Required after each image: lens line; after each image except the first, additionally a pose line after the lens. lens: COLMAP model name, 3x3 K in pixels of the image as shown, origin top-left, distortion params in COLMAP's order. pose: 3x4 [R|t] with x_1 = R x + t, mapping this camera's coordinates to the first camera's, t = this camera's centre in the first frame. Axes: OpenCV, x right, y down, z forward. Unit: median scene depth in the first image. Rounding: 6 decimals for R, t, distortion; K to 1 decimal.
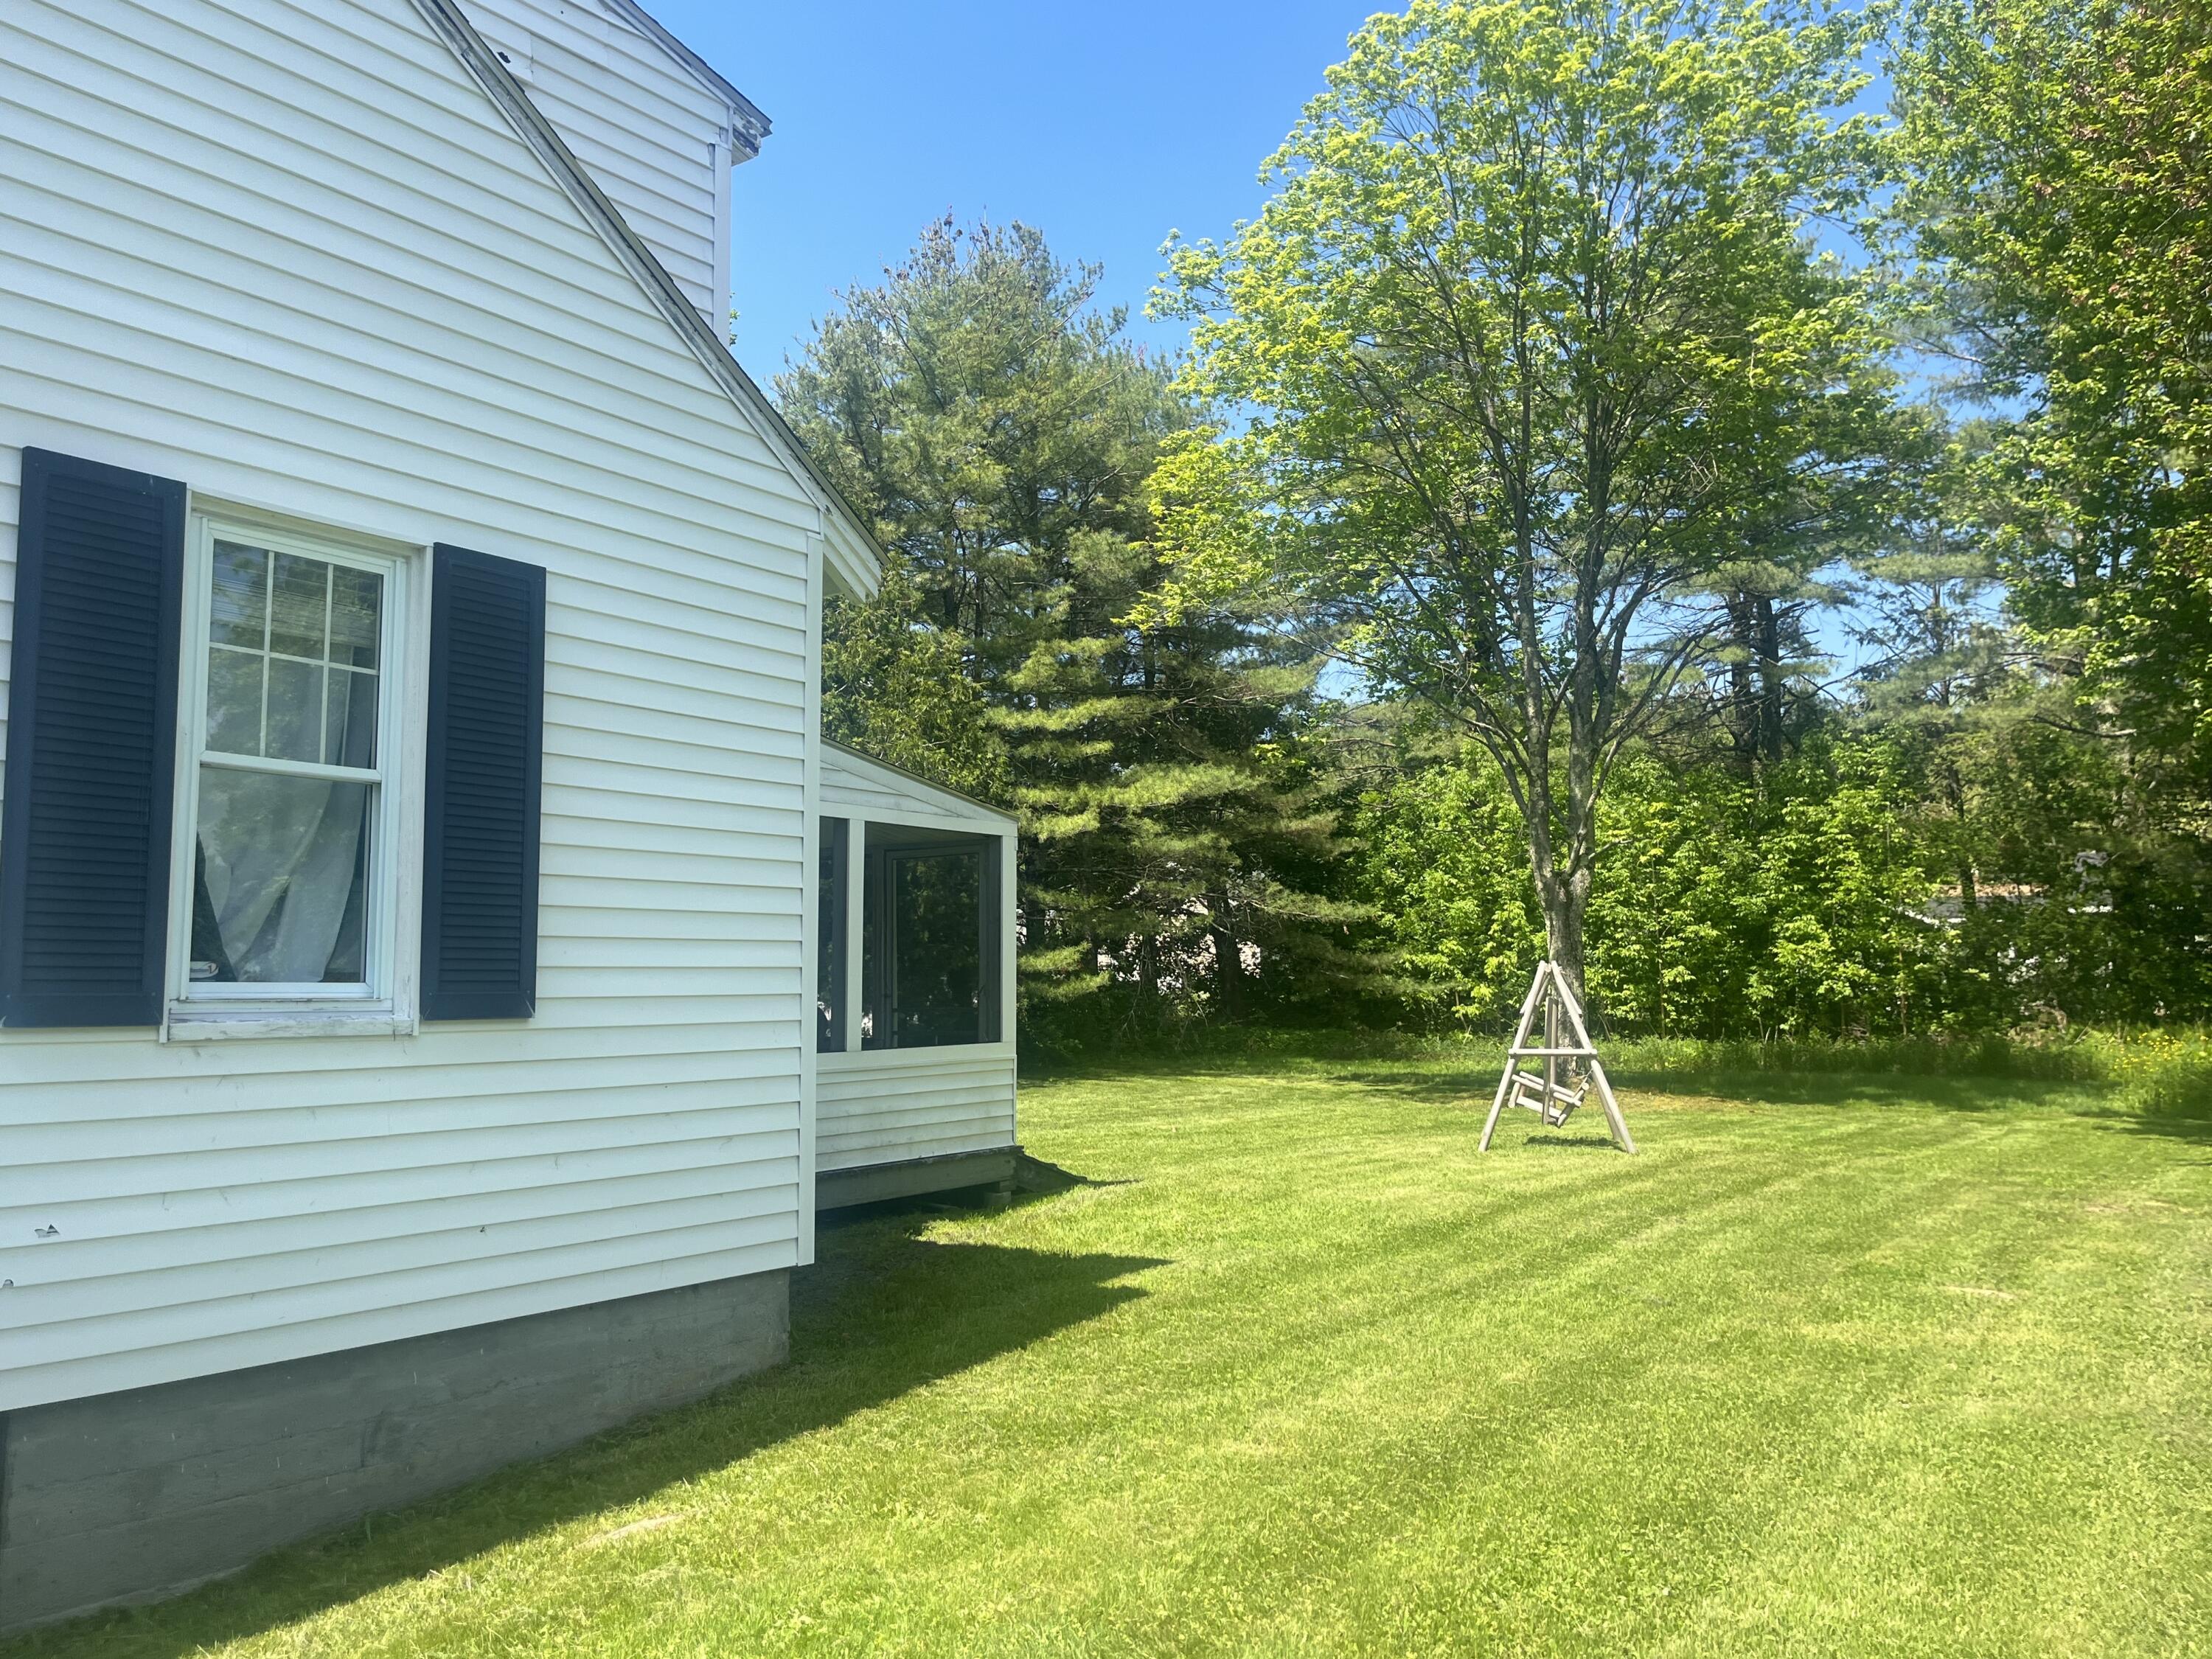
lens RADIAL K [[1717.3, 0, 1106.0], [0, 1717.3, 829.5], [0, 0, 1]] dist [0.011149, 0.002529]
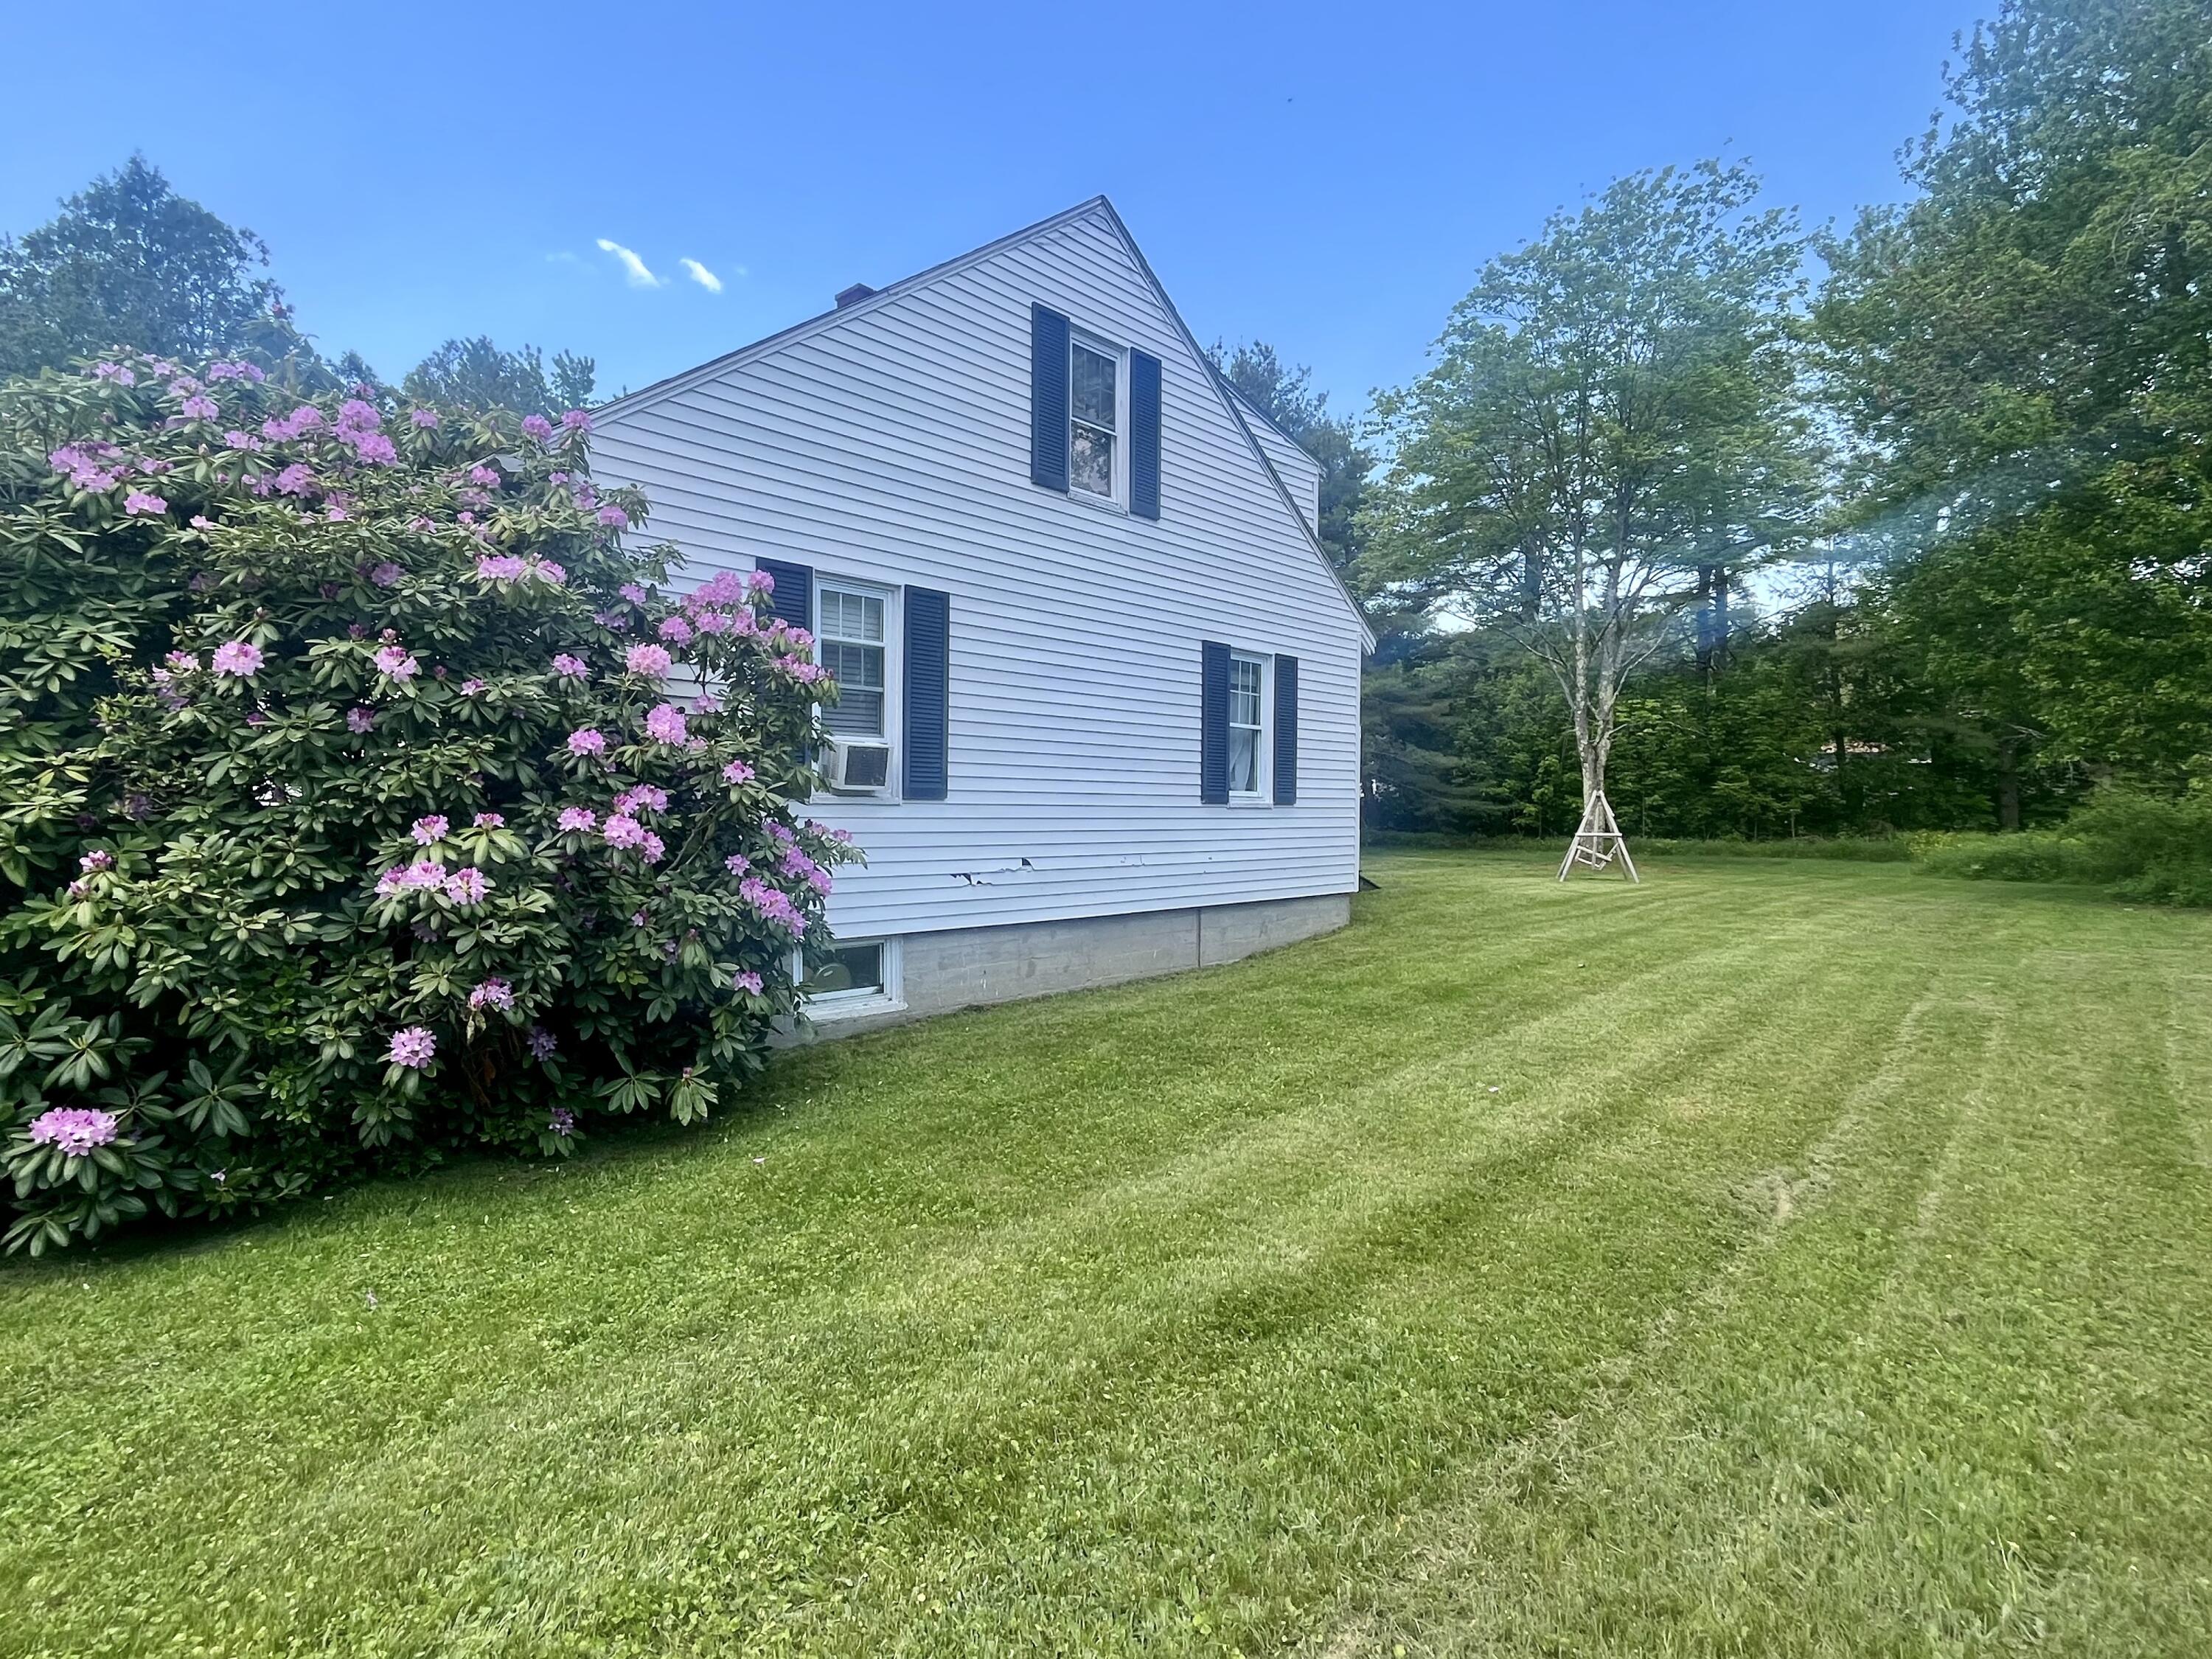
lens RADIAL K [[1220.8, 0, 1106.0], [0, 1220.8, 829.5], [0, 0, 1]] dist [-0.001128, 0.002203]
pose [[0.995507, 0.008376, -0.094317, -0.094456], [0.001787, 0.994241, 0.107157, -0.016432], [0.094672, -0.106844, 0.989758, -0.250663]]
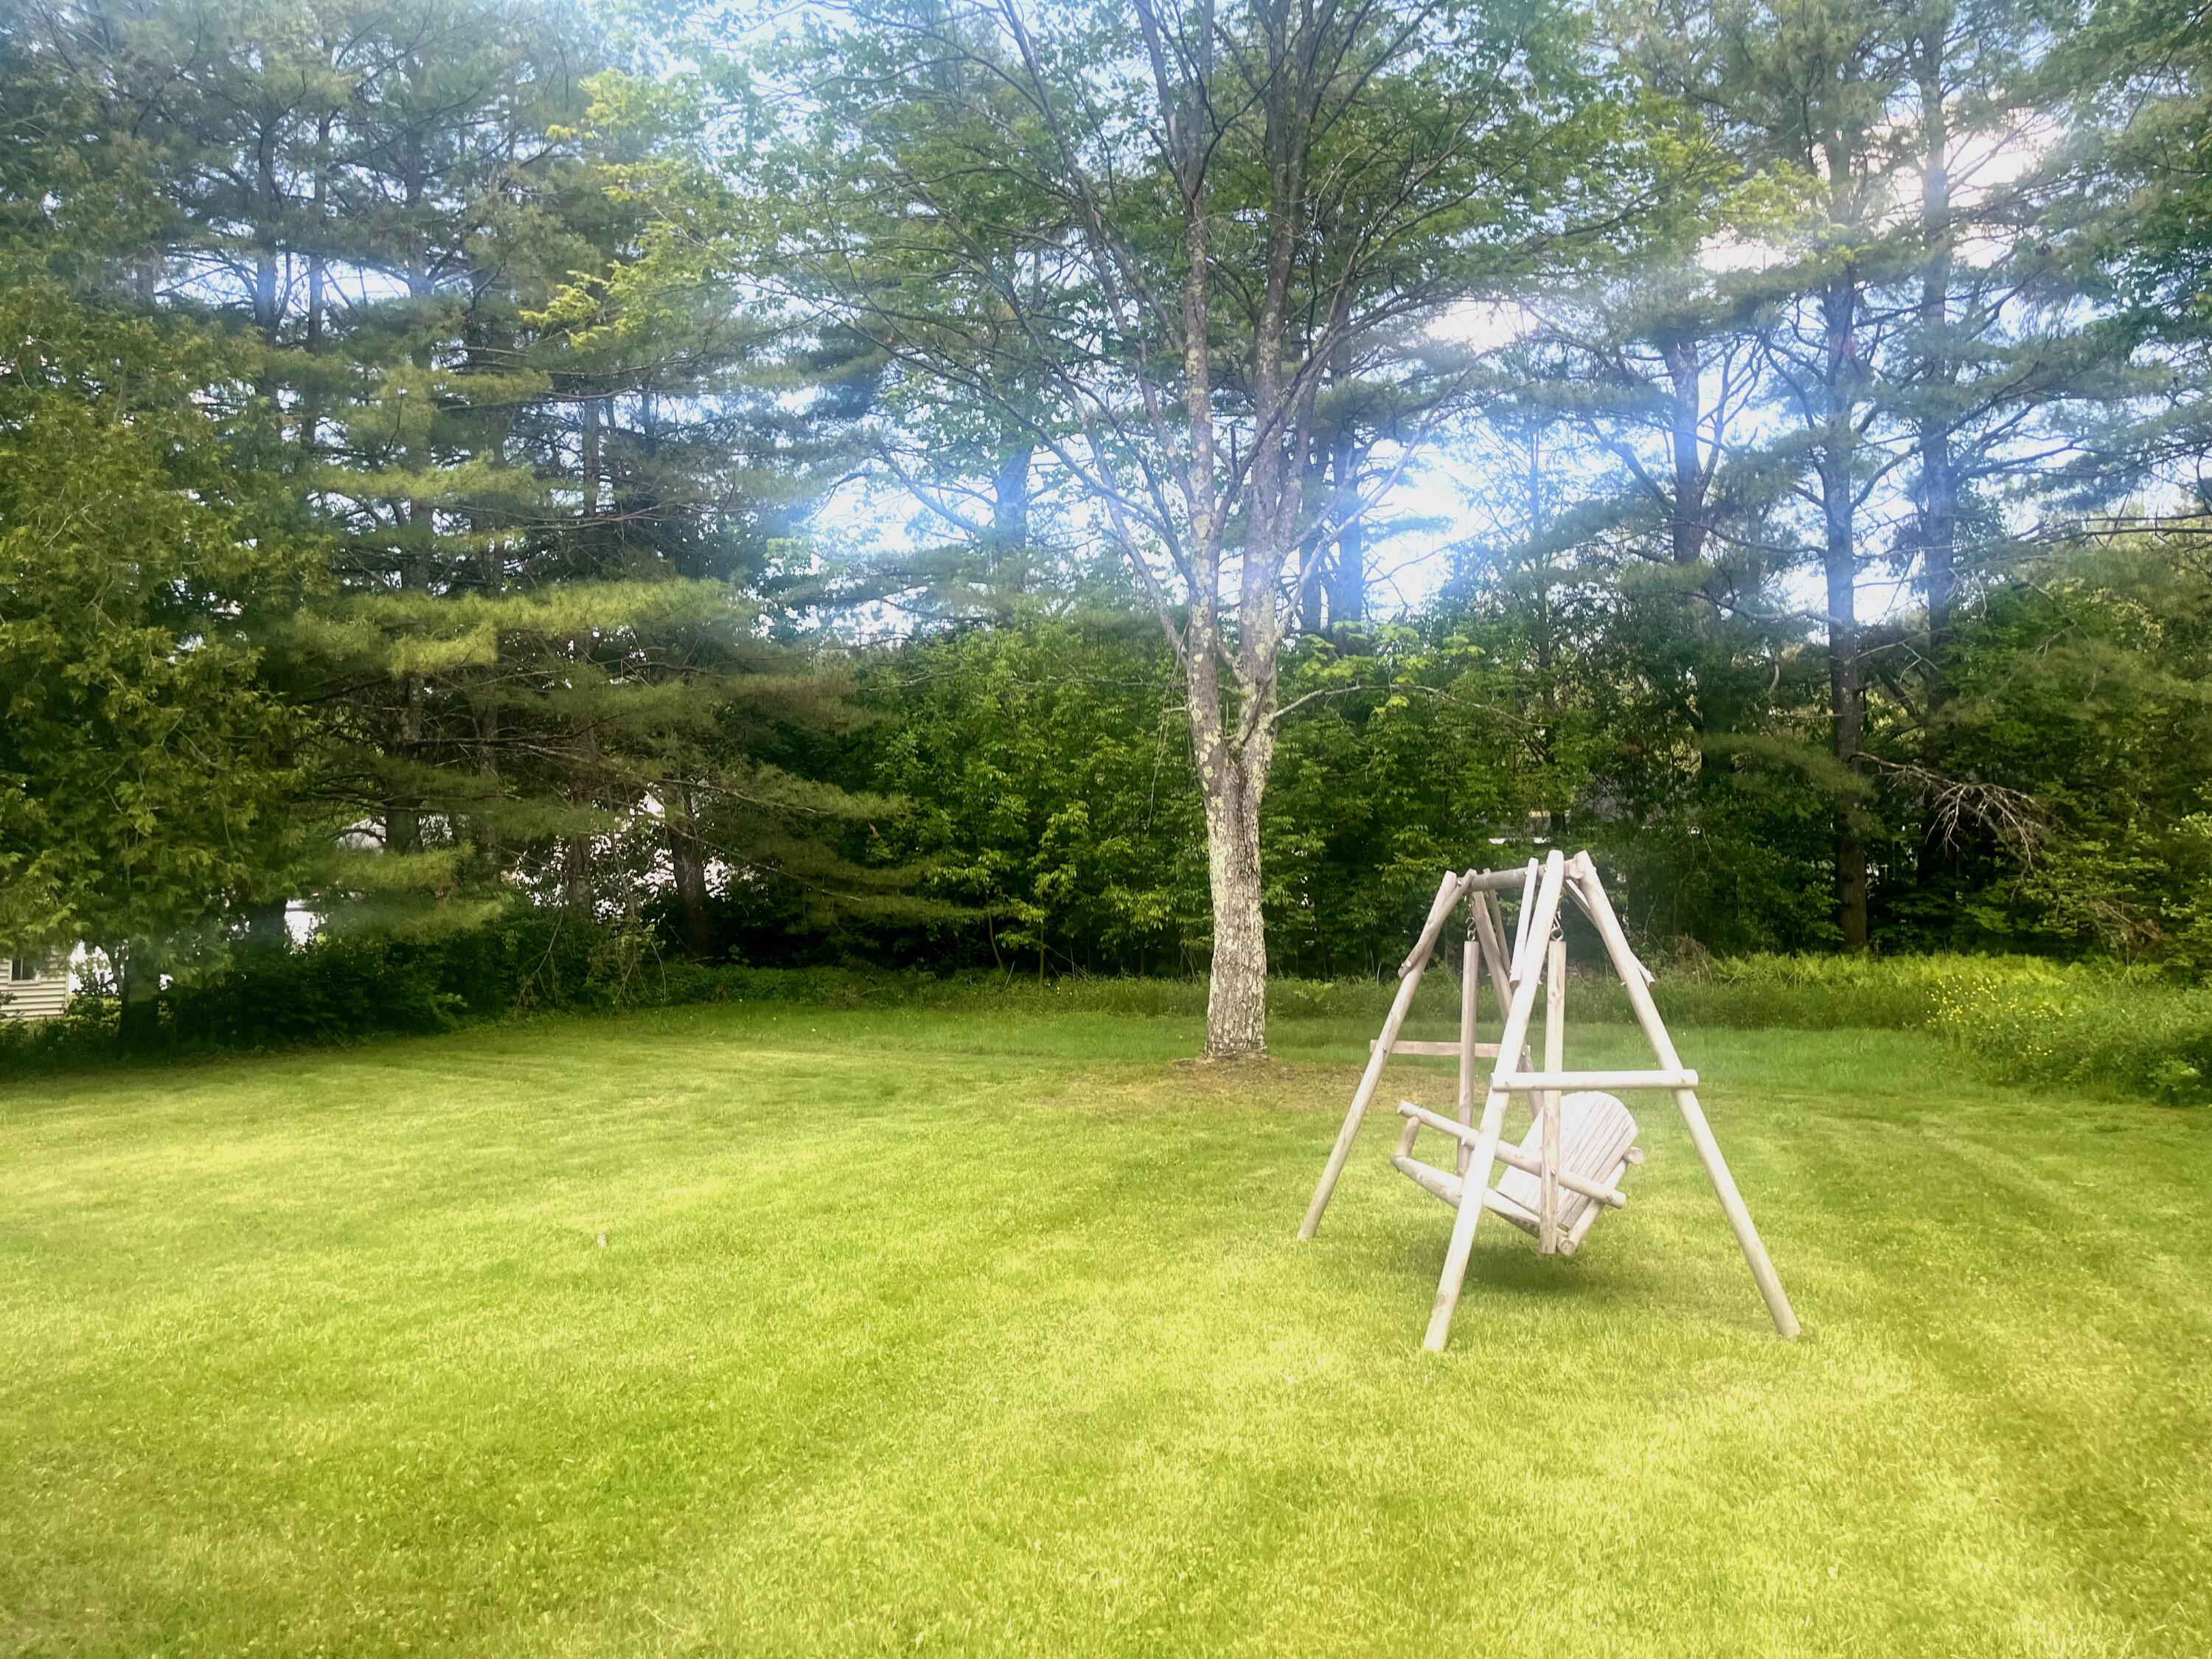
lens RADIAL K [[1658.0, 0, 1099.6], [0, 1658.0, 736.9], [0, 0, 1]] dist [0.146403, 0.001035]
pose [[0.949974, 0.033696, 0.310505, 0.014291], [-0.029264, 0.999393, -0.018920, 0.031466], [-0.310954, 0.008887, 0.950383, 0.329921]]
